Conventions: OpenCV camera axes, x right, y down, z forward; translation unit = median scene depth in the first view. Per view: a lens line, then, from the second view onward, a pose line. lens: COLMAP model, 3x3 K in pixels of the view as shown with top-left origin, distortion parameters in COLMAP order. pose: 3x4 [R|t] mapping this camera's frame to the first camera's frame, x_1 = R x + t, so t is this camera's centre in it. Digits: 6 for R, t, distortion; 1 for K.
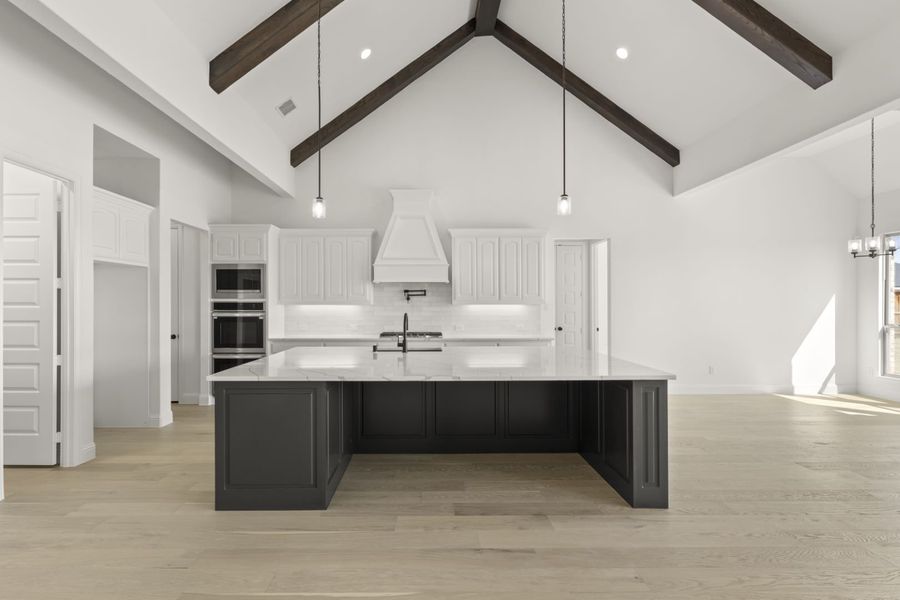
lens RADIAL K [[434.9, 0, 437.2], [0, 434.9, 302.7], [0, 0, 1]] dist [0.001007, 0.000156]
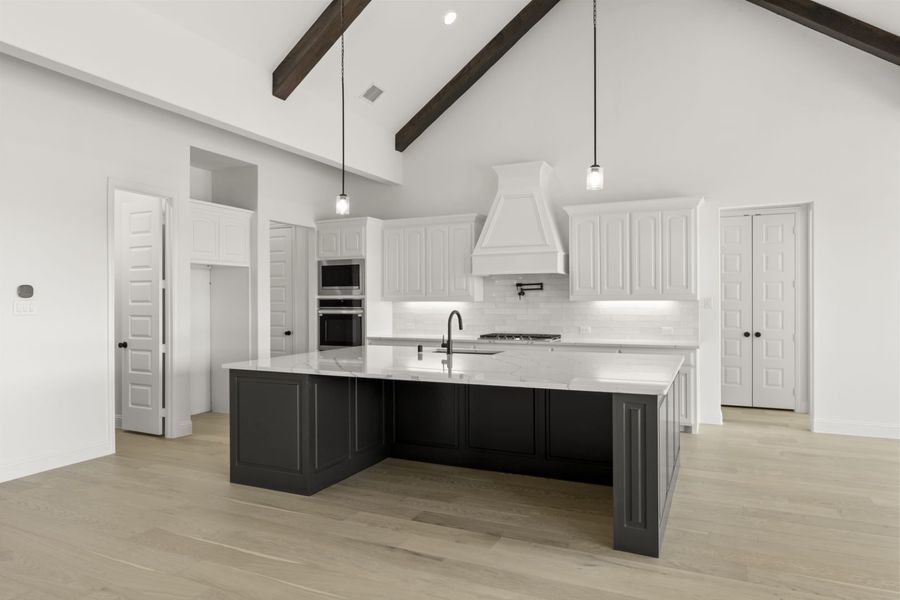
lens RADIAL K [[567.5, 0, 450.0], [0, 567.5, 300.0], [0, 0, 1]] dist [-0.000318, 0.000145]
pose [[0.903635, -0.004014, -0.428285, 0.431673], [0.005371, 0.999984, 0.001960, -0.000172], [0.428270, -0.004072, 0.903642, -0.063420]]
